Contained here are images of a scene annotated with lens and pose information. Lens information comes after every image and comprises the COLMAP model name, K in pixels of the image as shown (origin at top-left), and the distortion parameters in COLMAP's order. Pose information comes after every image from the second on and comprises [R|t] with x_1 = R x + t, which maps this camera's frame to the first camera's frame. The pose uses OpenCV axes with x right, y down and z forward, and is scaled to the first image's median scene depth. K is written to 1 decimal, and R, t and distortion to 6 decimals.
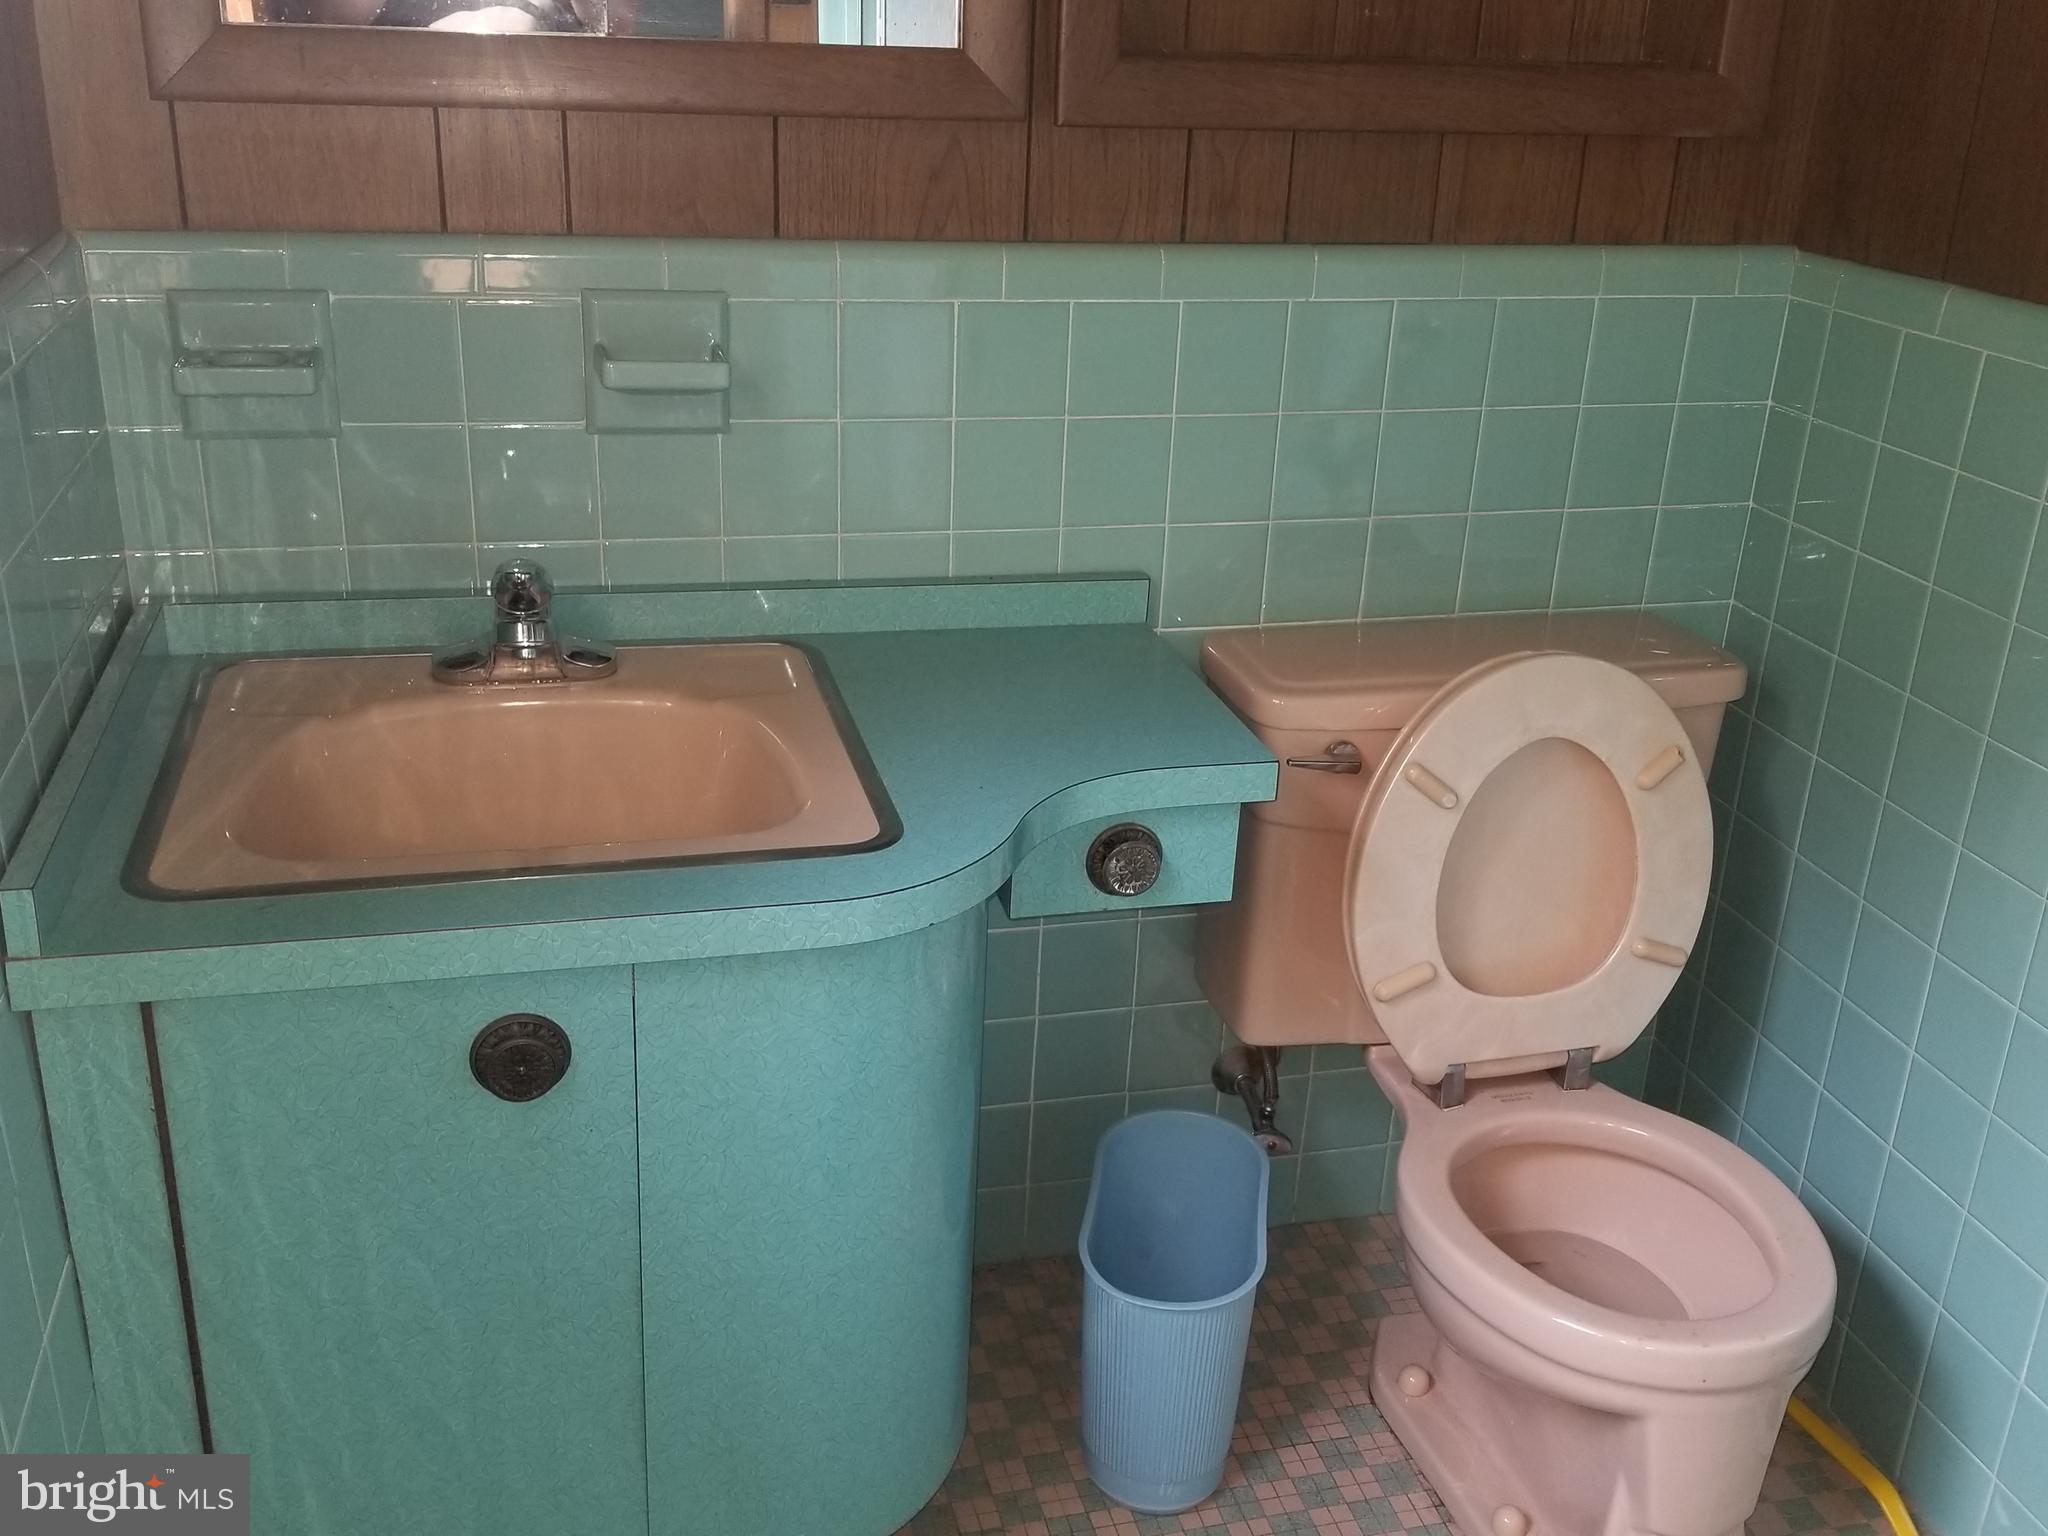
lens RADIAL K [[1955.6, 0, 1024.0], [0, 1955.6, 768.0], [0, 0, 1]] dist [-0.001458, 0.000012]
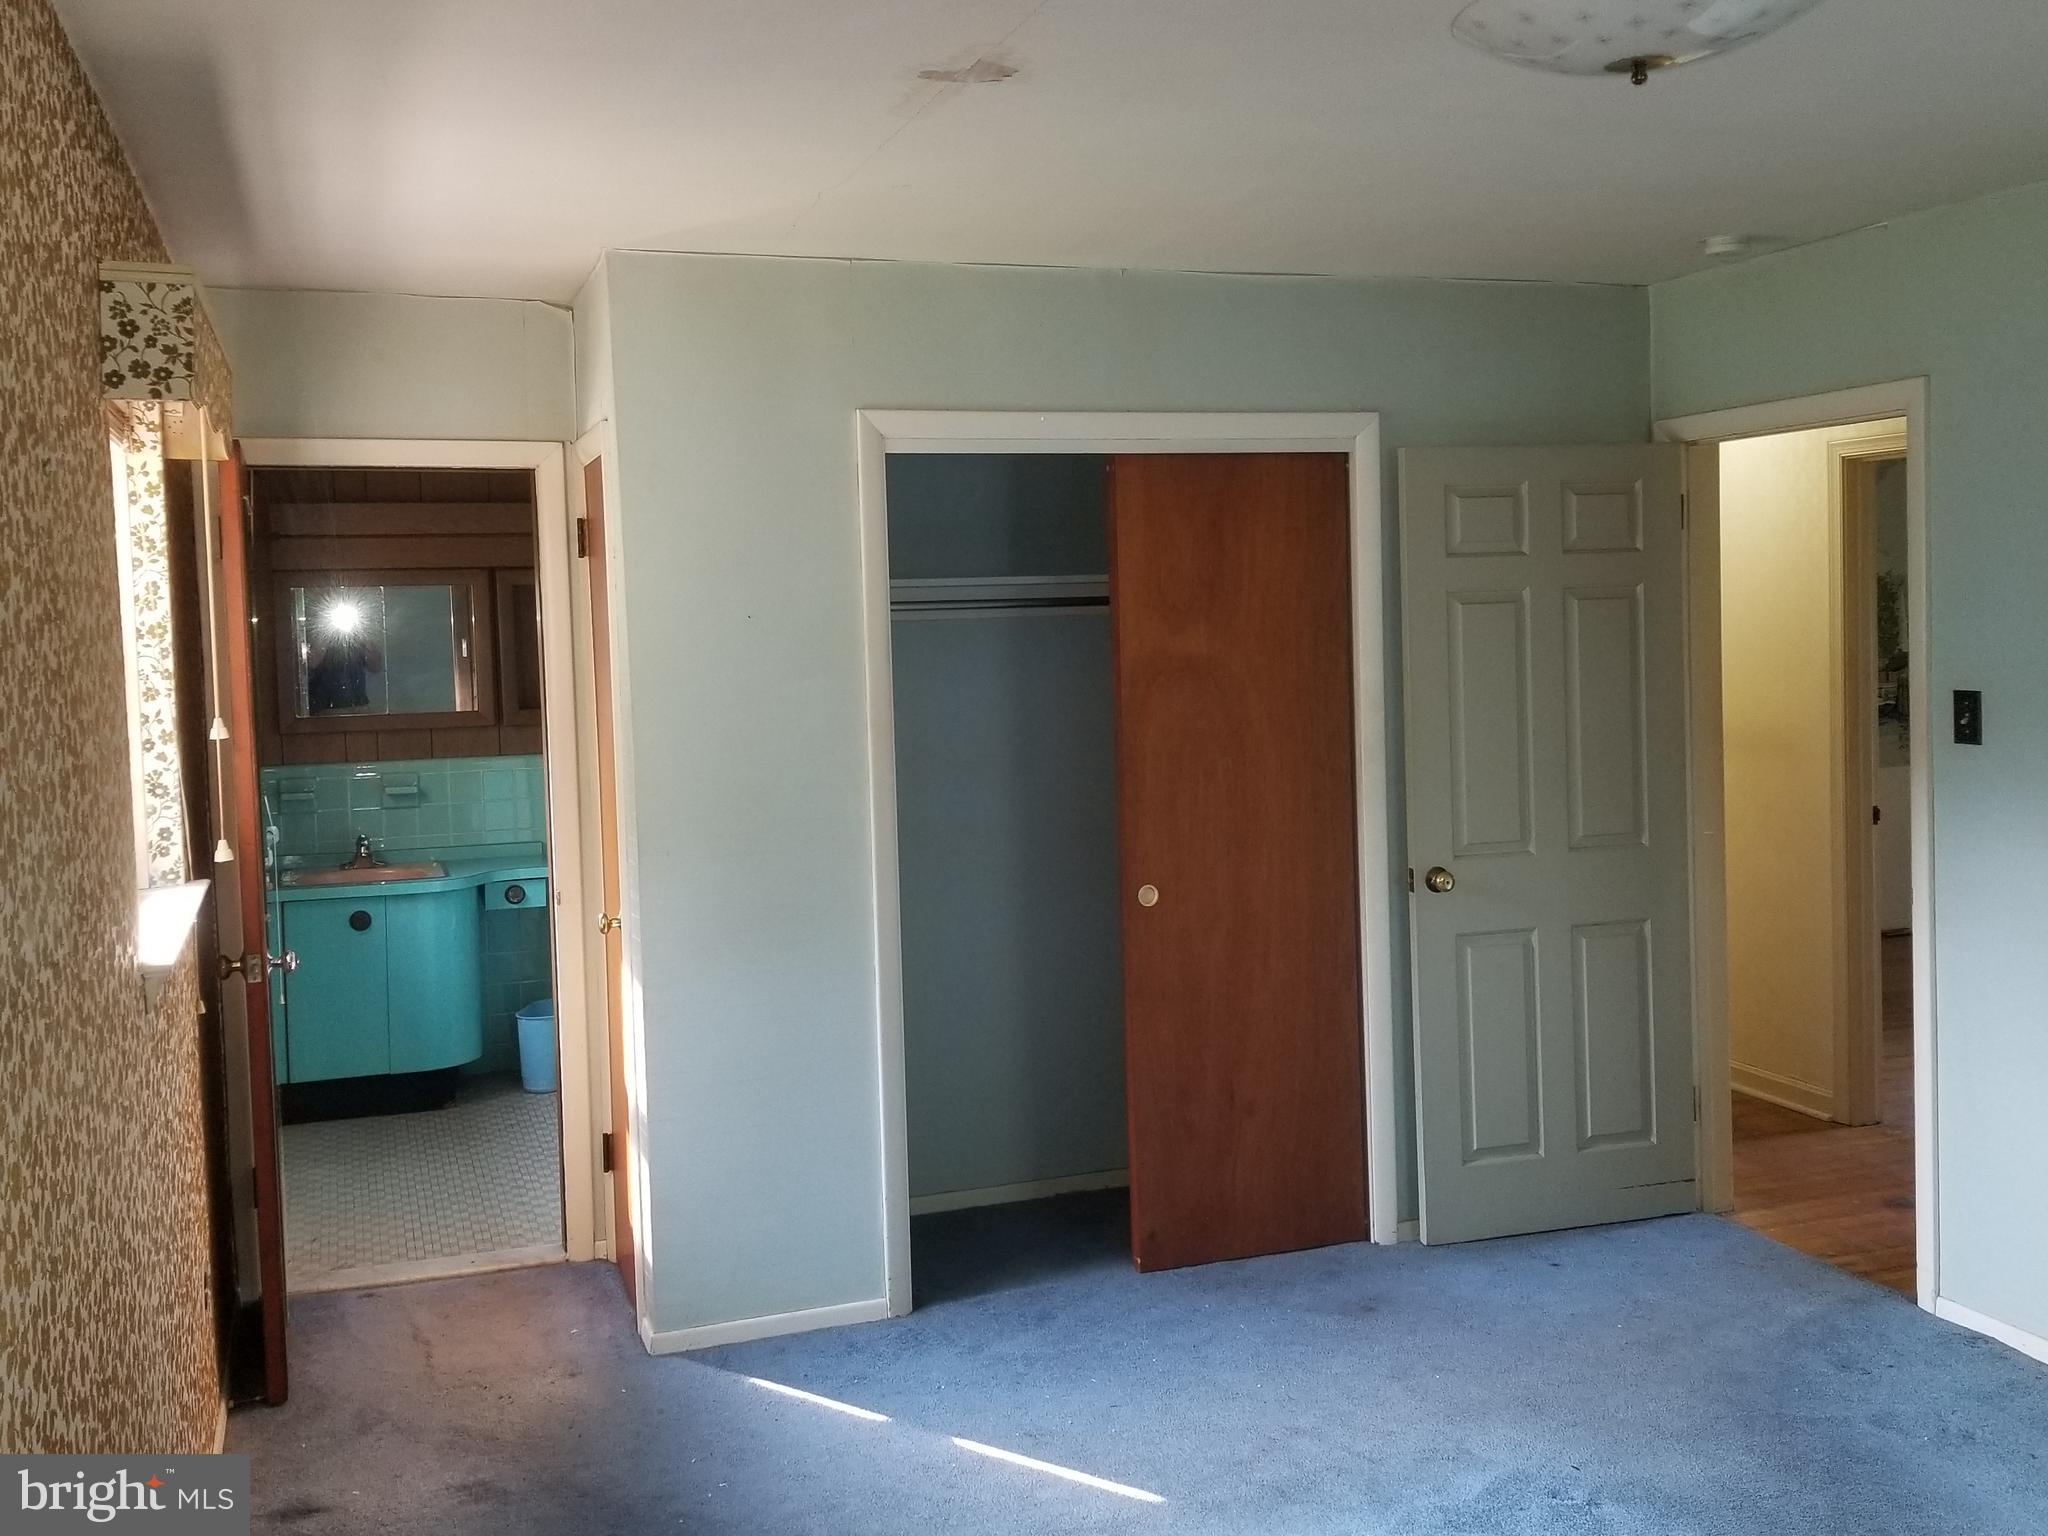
lens RADIAL K [[1955.6, 0, 1024.0], [0, 1955.6, 768.0], [0, 0, 1]] dist [-0.001458, 0.000012]
pose [[0.994035, -0.072007, 0.081908, 0.777250], [0.095199, 0.939328, -0.329545, 1.221719], [-0.053208, 0.335377, 0.940580, -2.905838]]
